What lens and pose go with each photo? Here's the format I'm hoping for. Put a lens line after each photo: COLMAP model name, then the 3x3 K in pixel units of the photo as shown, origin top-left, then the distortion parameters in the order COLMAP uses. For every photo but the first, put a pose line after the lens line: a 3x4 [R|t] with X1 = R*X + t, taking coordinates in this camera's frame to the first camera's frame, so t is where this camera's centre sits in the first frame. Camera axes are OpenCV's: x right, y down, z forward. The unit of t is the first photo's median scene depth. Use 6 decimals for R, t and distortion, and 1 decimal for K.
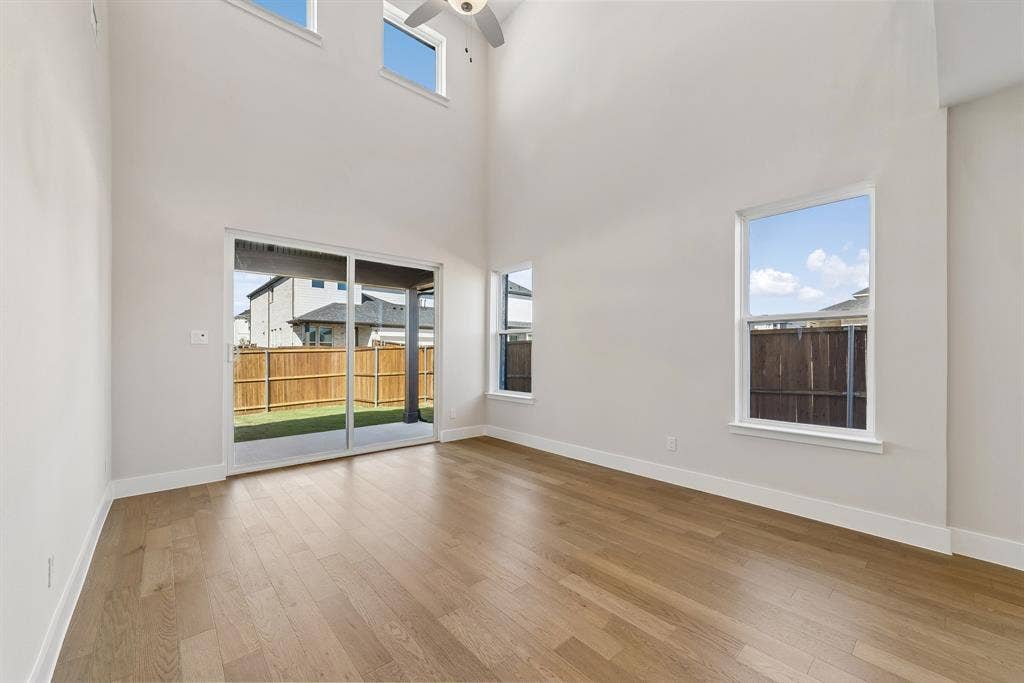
lens RADIAL K [[401.1, 0, 530.2], [0, 401.1, 353.4], [0, 0, 1]] dist [-0.003340, 0.000043]
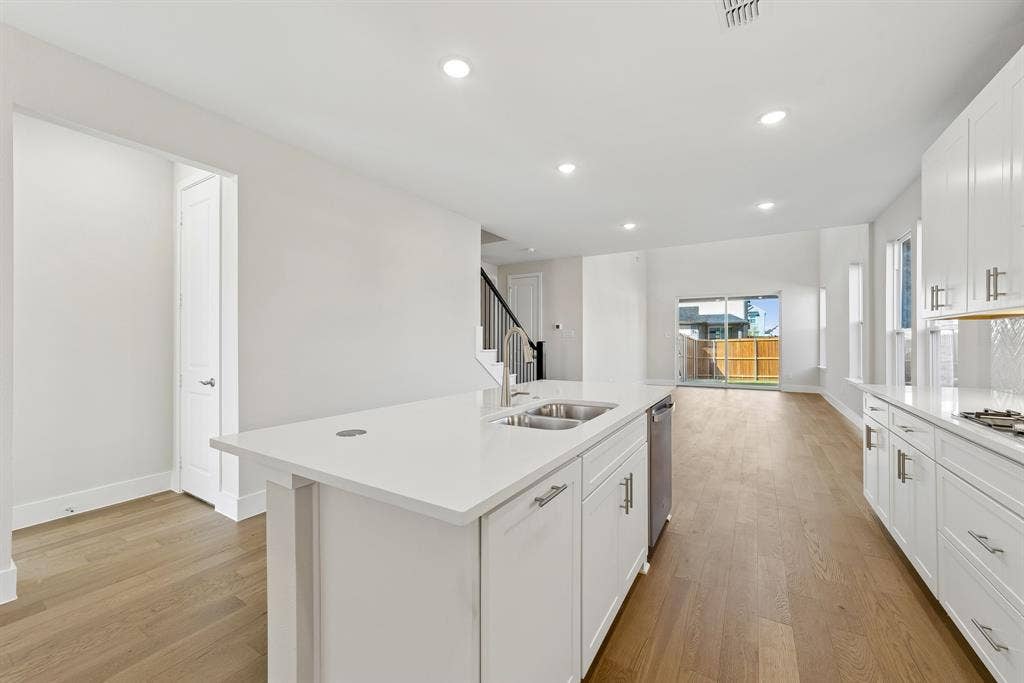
lens RADIAL K [[391.5, 0, 512.0], [0, 391.5, 341.5], [0, 0, 1]] dist [-0.000611, -0.000067]
pose [[0.270639, 0.001101, -0.962680, 1.028634], [-0.003378, 0.999994, 0.000194, 0.007157], [0.962675, 0.003199, 0.270642, -0.560833]]
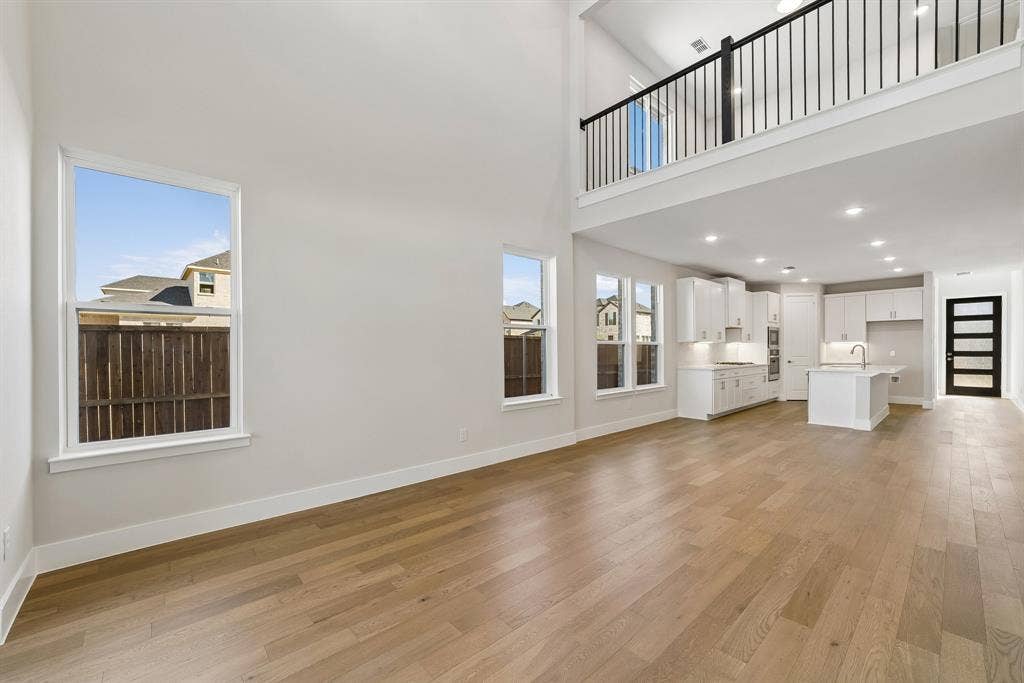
lens RADIAL K [[410.9, 0, 512.0], [0, 410.9, 341.5], [0, 0, 1]] dist [-0.000414, -0.000096]
pose [[0.010103, 0.023865, 0.999664, -0.479362], [0.008740, 0.999675, -0.023954, 0.001120], [-0.999911, 0.008979, 0.009892, 0.538317]]
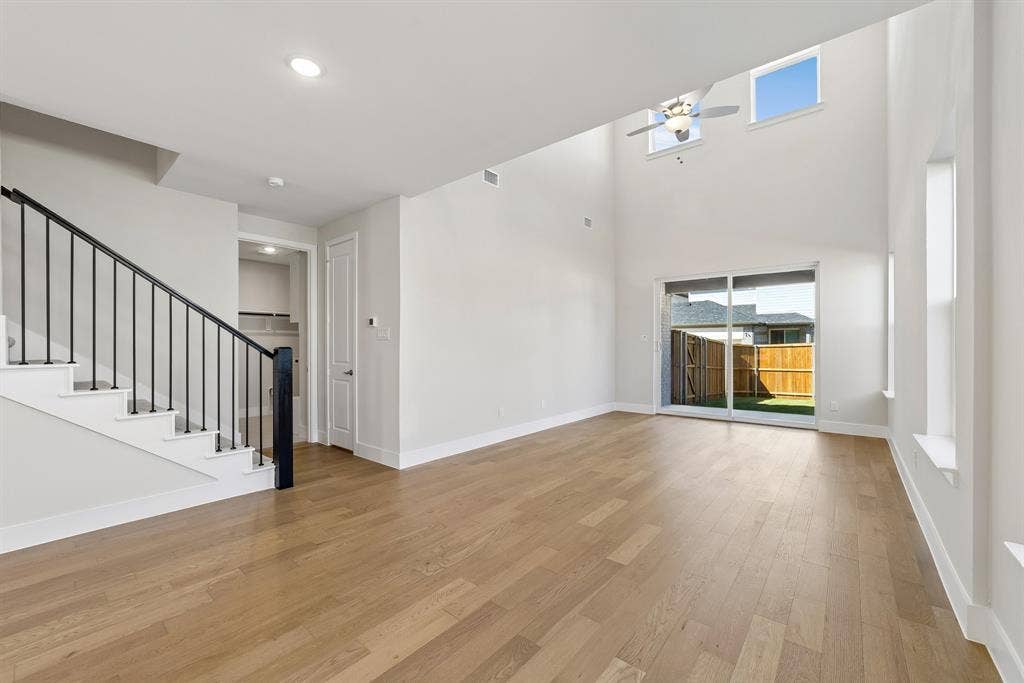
lens RADIAL K [[405.8, 0, 507.2], [0, 405.8, 349.1], [0, 0, 1]] dist [-0.021670, -0.000110]
pose [[0.127625, 0.009239, -0.991779, 0.654357], [-0.005292, 0.999949, 0.008634, 0.002598], [0.991808, 0.004147, 0.127667, 0.053610]]
